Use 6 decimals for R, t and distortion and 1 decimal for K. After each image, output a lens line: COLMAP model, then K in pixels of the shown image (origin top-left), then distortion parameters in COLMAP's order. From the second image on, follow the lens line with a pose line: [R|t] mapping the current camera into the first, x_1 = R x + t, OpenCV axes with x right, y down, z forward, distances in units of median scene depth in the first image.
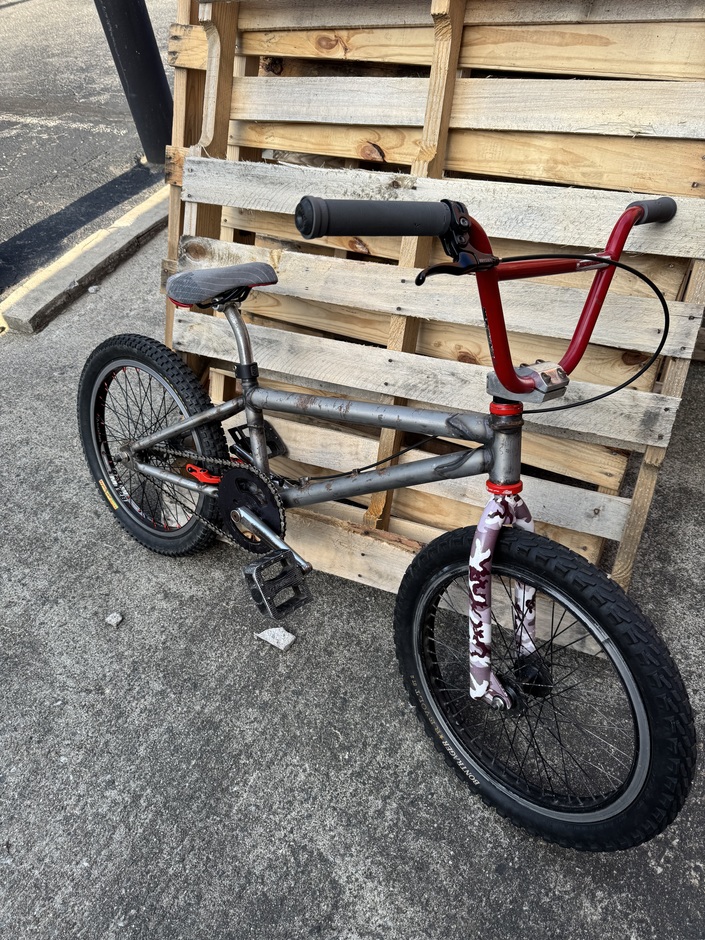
lens RADIAL K [[658.9, 0, 352.5], [0, 658.9, 470.0], [0, 0, 1]] dist [0.047406, -0.043013]
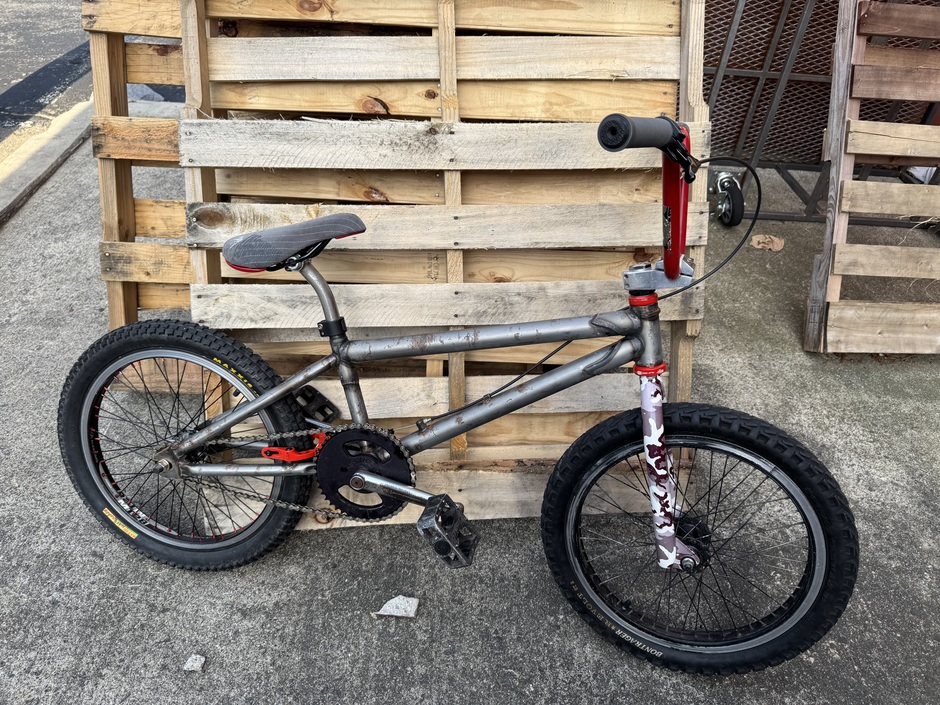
lens RADIAL K [[658.9, 0, 470.0], [0, 658.9, 352.5], [0, 0, 1]] dist [0.047406, -0.043013]
pose [[0.877577, -0.207272, 0.432315, -0.385427], [0.255233, 0.965297, -0.055300, -0.013521], [-0.405850, 0.158871, 0.900025, 0.076072]]
